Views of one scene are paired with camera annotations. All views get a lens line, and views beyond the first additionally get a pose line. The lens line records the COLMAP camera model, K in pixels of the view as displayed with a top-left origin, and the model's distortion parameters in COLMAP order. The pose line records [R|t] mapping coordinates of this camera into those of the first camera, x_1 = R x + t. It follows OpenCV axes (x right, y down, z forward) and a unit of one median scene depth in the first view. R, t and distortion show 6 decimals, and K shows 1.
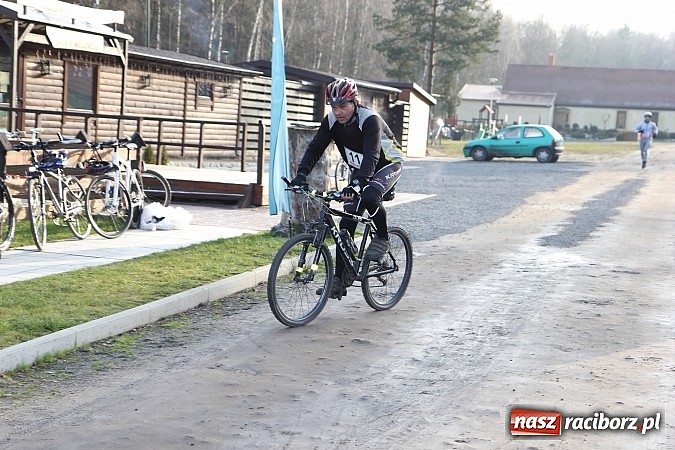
lens RADIAL K [[1190.7, 0, 335.8], [0, 1190.7, 226.4], [0, 0, 1]] dist [0.244243, 0.000000]
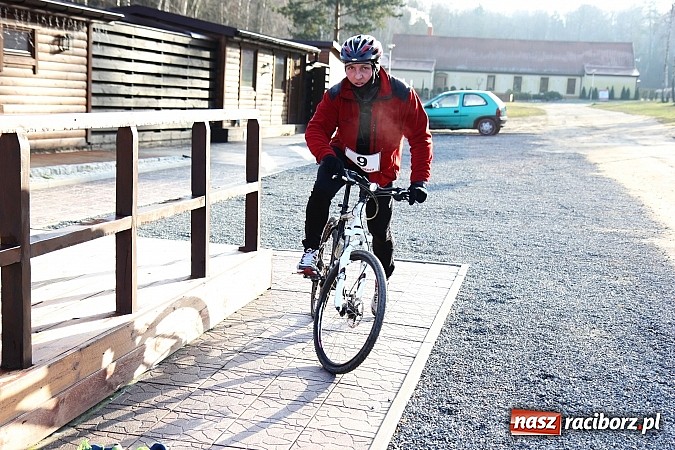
lens RADIAL K [[934.6, 0, 335.7], [0, 934.6, 223.2], [0, 0, 1]] dist [0.137954, 0.000000]
pose [[0.995342, -0.020588, 0.094187, 0.001210], [0.014946, 0.998073, 0.060221, -0.020444], [-0.095245, -0.058533, 0.993731, 0.213592]]
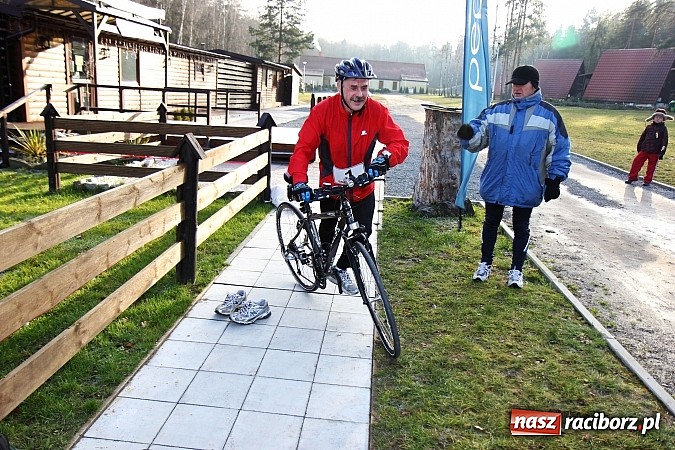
lens RADIAL K [[533.7, 0, 346.8], [0, 533.7, 226.8], [0, 0, 1]] dist [-0.100968, 0.102661]
pose [[0.967703, -0.057563, 0.245434, -0.043692], [0.012660, 0.983450, 0.180738, -0.012934], [-0.251776, -0.171794, 0.952416, 0.108667]]
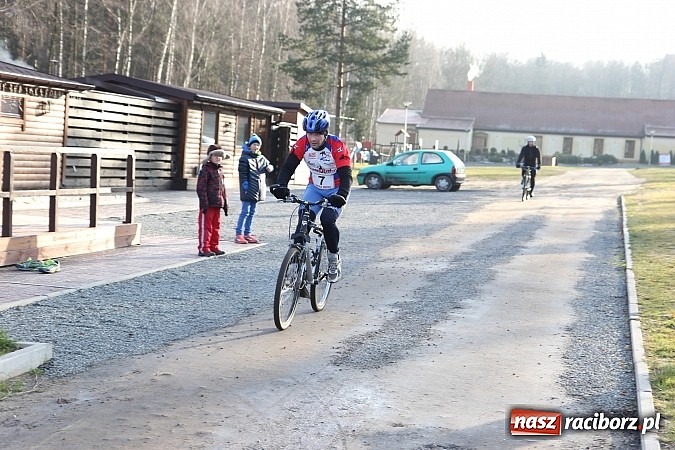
lens RADIAL K [[1135.2, 0, 333.6], [0, 1135.2, 222.1], [0, 0, 1]] dist [0.218910, 0.000000]
pose [[0.998690, -0.001182, 0.051160, 0.028773], [0.002177, 0.999809, -0.019399, -0.008410], [-0.051127, 0.019485, 0.998502, 0.090166]]
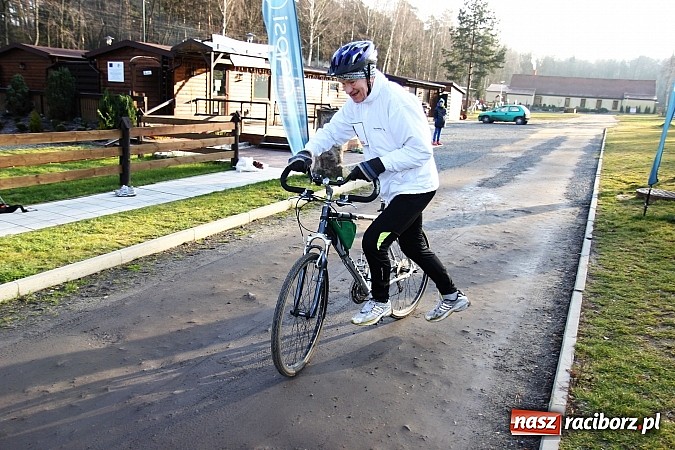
lens RADIAL K [[533.7, 0, 329.8], [0, 533.7, 229.4], [0, 0, 1]] dist [-0.100968, 0.102661]
pose [[0.982164, 0.040829, -0.183537, 0.022010], [-0.012968, 0.988524, 0.150507, -0.006105], [0.187576, -0.145442, 0.971423, 0.055472]]
